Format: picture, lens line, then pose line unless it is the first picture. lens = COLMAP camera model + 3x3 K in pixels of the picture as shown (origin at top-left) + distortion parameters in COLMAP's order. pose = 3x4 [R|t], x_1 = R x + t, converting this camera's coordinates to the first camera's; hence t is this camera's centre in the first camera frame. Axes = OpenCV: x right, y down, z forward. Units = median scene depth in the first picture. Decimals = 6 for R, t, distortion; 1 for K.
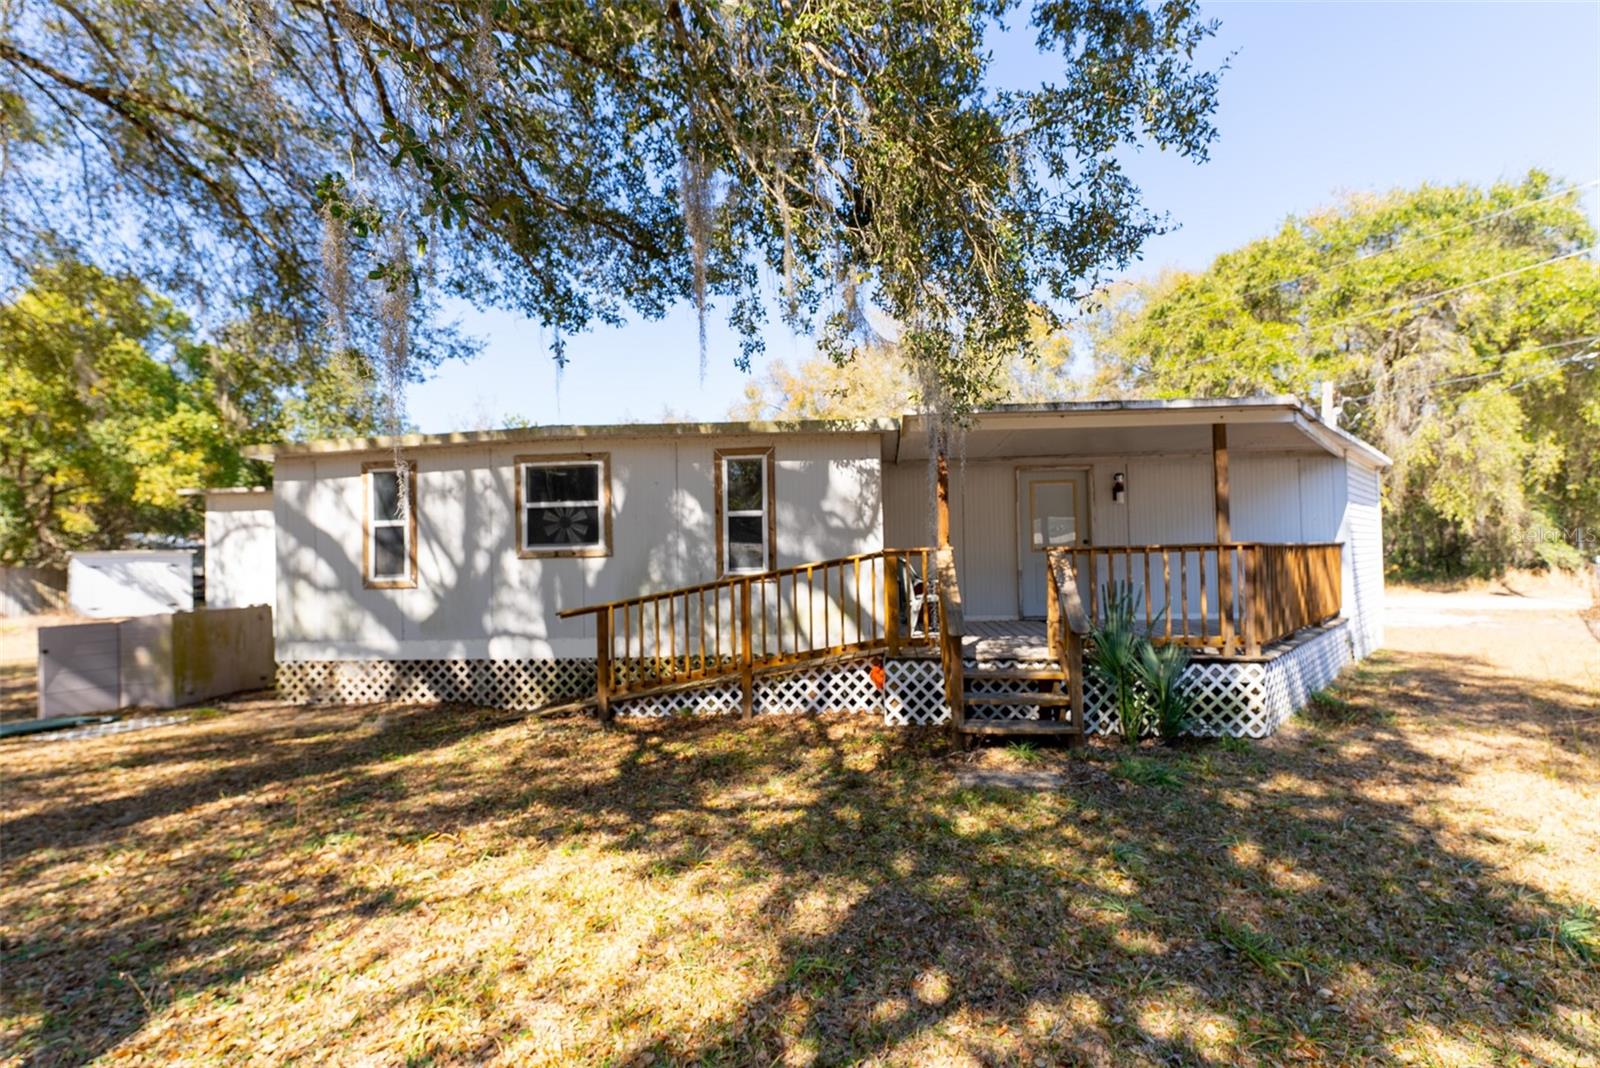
lens RADIAL K [[743.4, 0, 805.4], [0, 743.4, 538.9], [0, 0, 1]] dist [-0.000979, -0.000263]
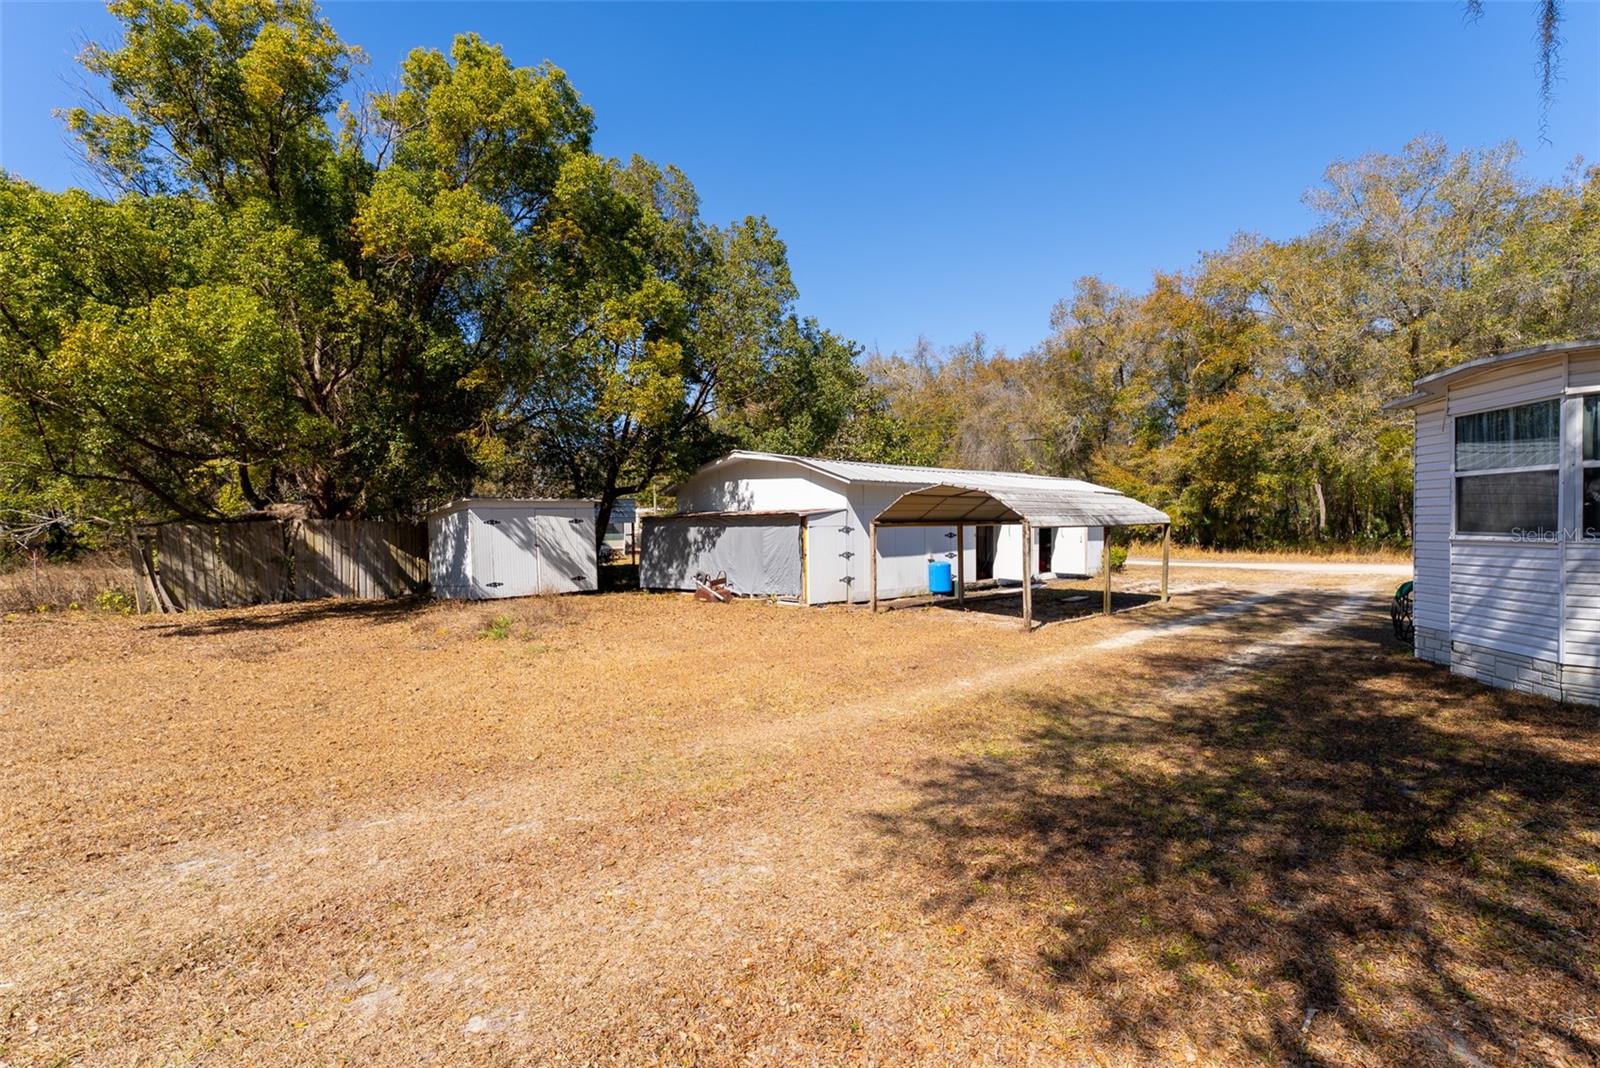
lens RADIAL K [[740.5, 0, 803.1], [0, 740.5, 540.2], [0, 0, 1]] dist [-0.000679, 0.000502]
pose [[0.999417, 0.010675, -0.032419, -2.012001], [-0.009164, 0.998880, 0.046423, 0.065256], [0.032879, -0.046099, 0.998396, 1.058427]]
